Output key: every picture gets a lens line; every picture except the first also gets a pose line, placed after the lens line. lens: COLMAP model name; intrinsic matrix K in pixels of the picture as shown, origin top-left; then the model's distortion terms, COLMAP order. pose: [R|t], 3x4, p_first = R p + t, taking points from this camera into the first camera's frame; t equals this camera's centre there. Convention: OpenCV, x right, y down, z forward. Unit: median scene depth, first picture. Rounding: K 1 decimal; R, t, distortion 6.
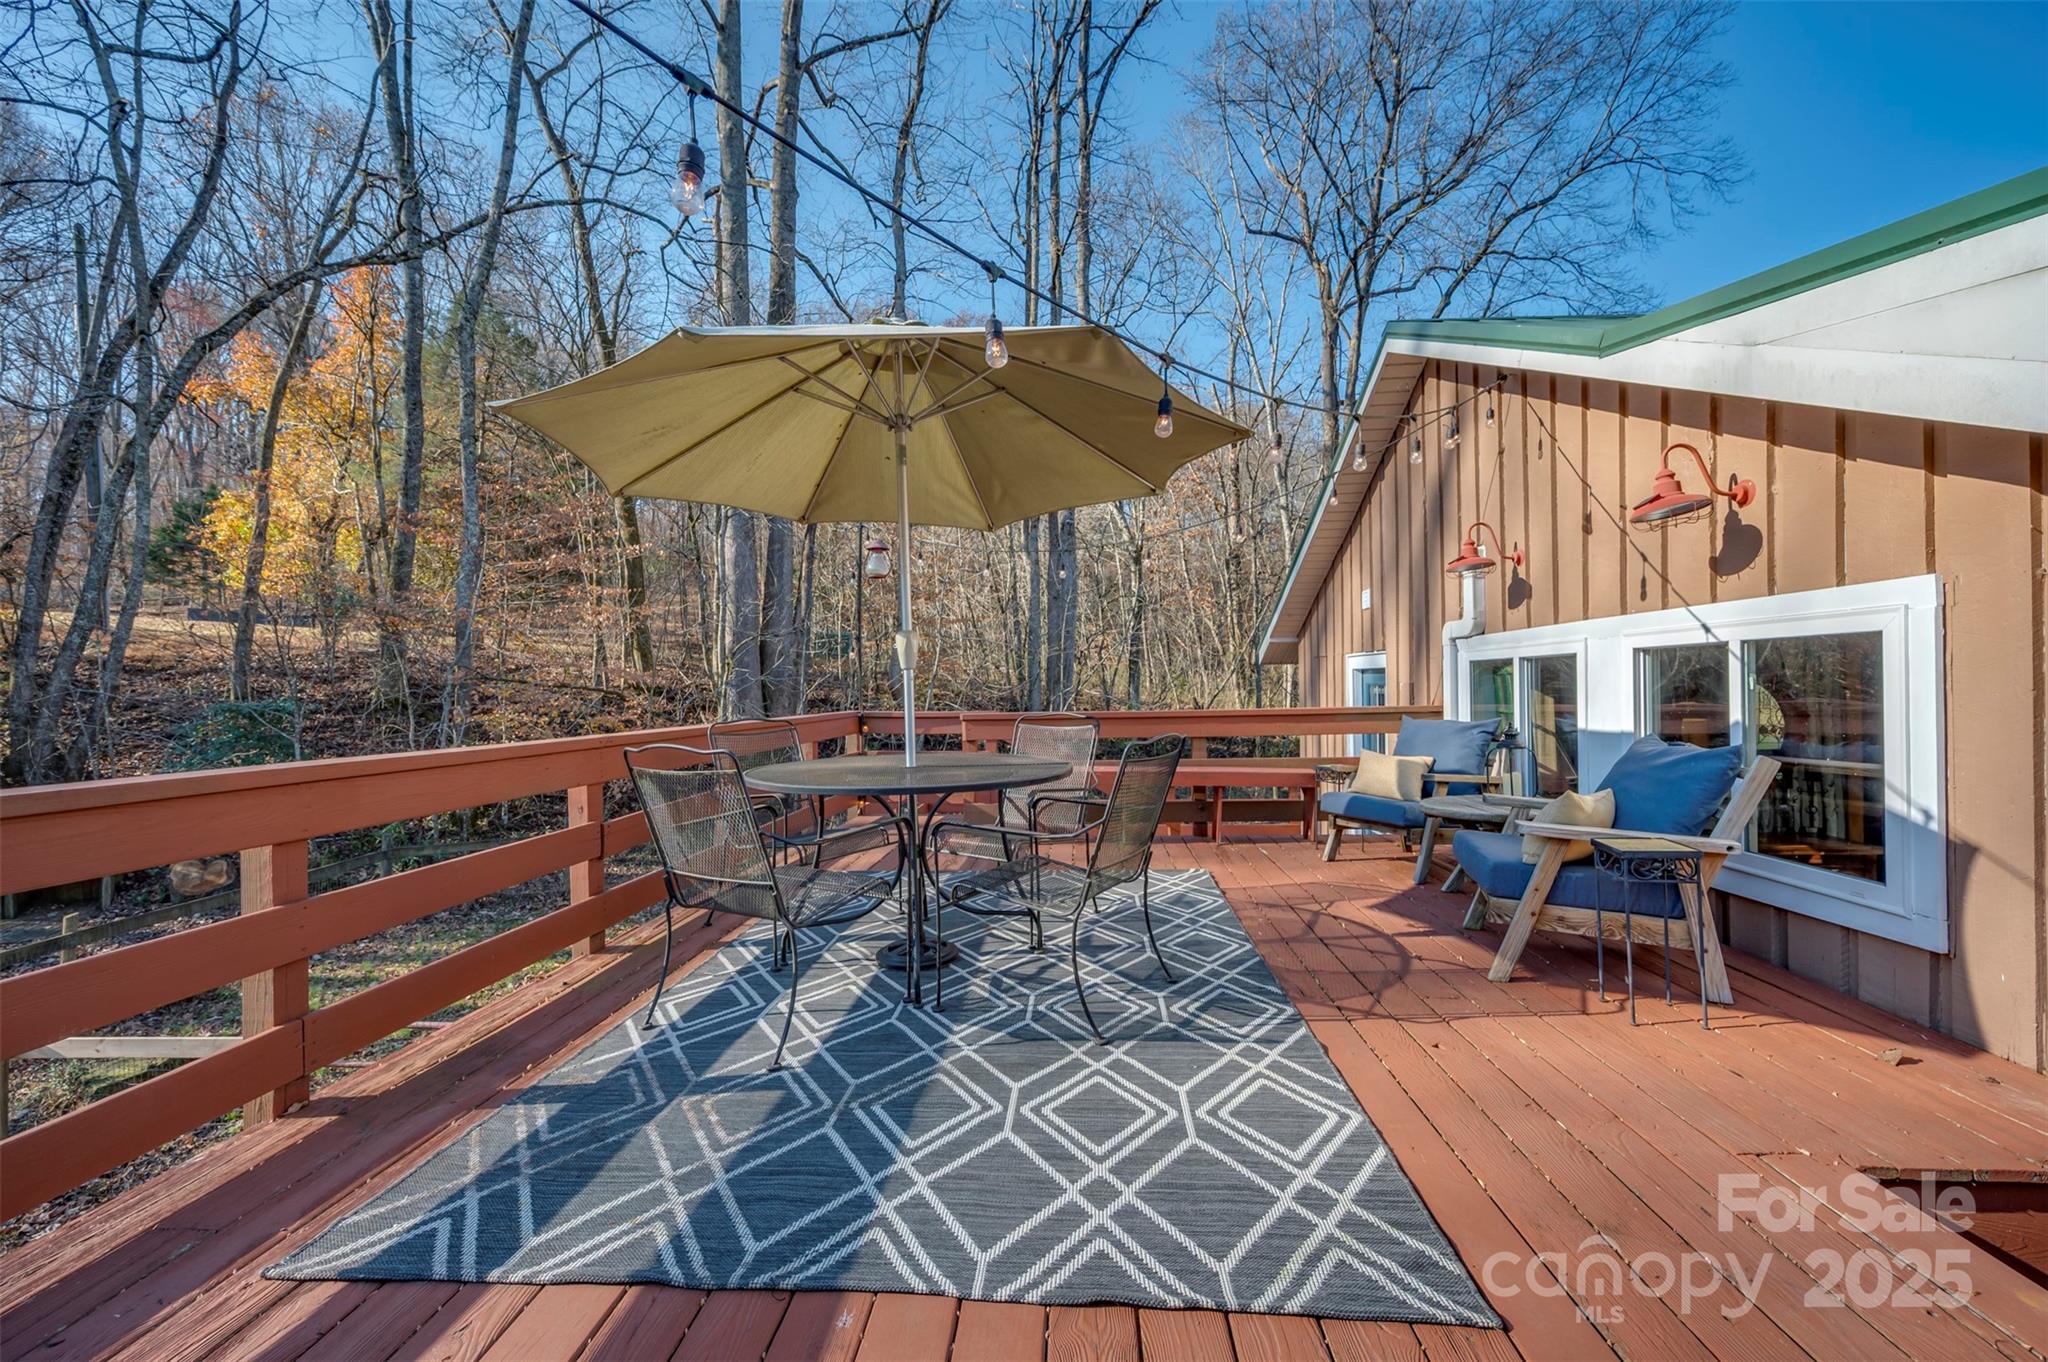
lens RADIAL K [[843.7, 0, 1022.8], [0, 843.7, 678.2], [0, 0, 1]] dist [0.000334, -0.000412]
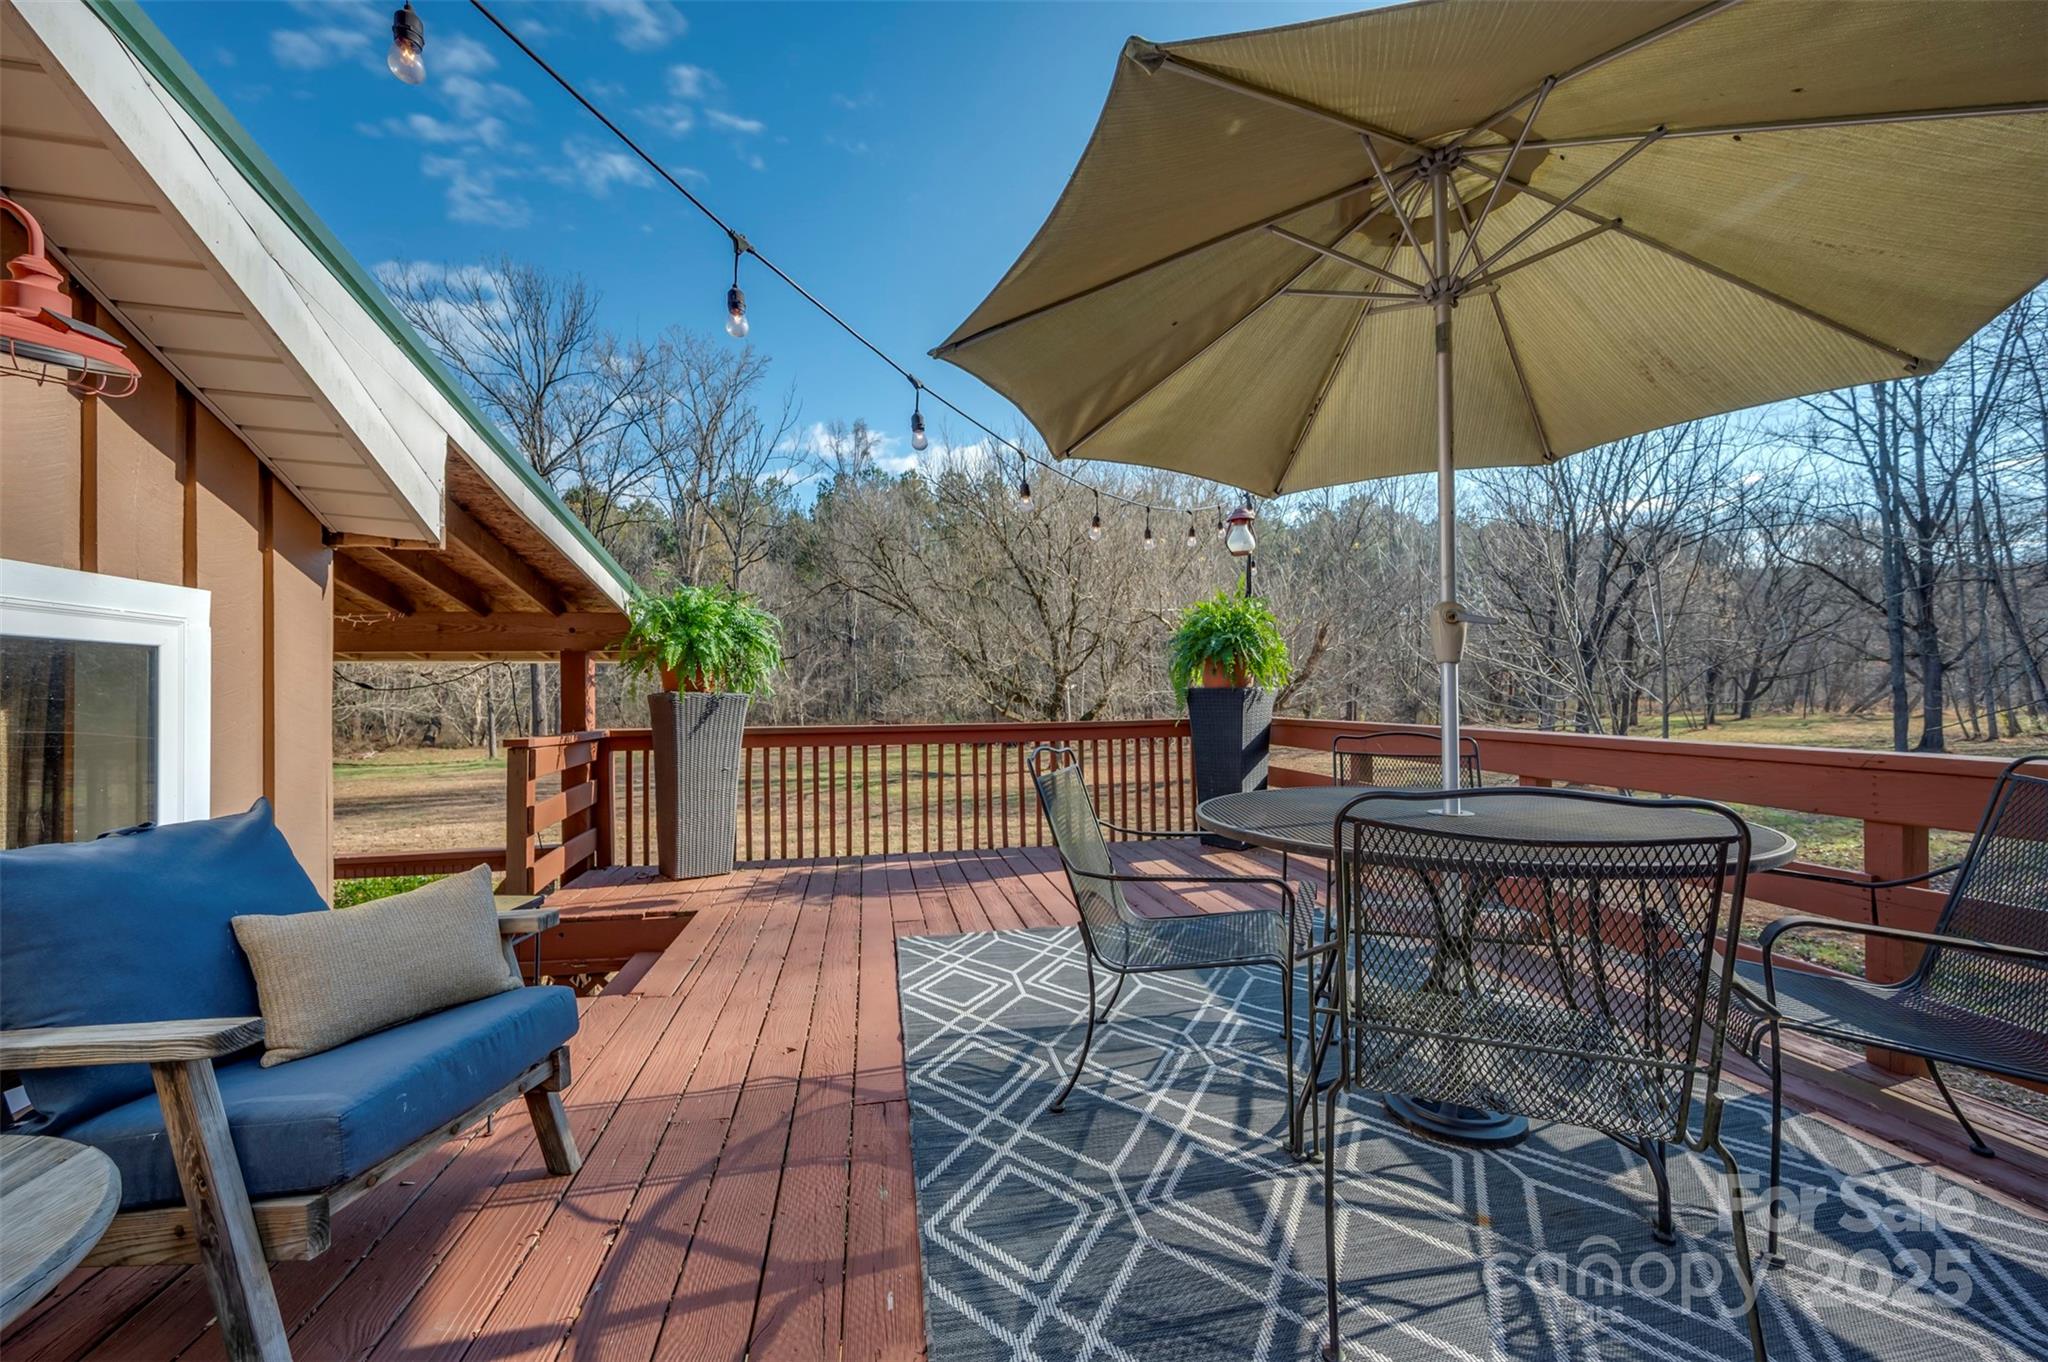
lens RADIAL K [[843.7, 0, 1022.8], [0, 843.7, 678.2], [0, 0, 1]] dist [0.000334, -0.000412]
pose [[-0.969559, 0.014839, -0.244406, 0.421802], [0.021860, 0.999422, -0.026042, 0.012553], [0.243878, -0.030592, -0.969323, 1.909951]]
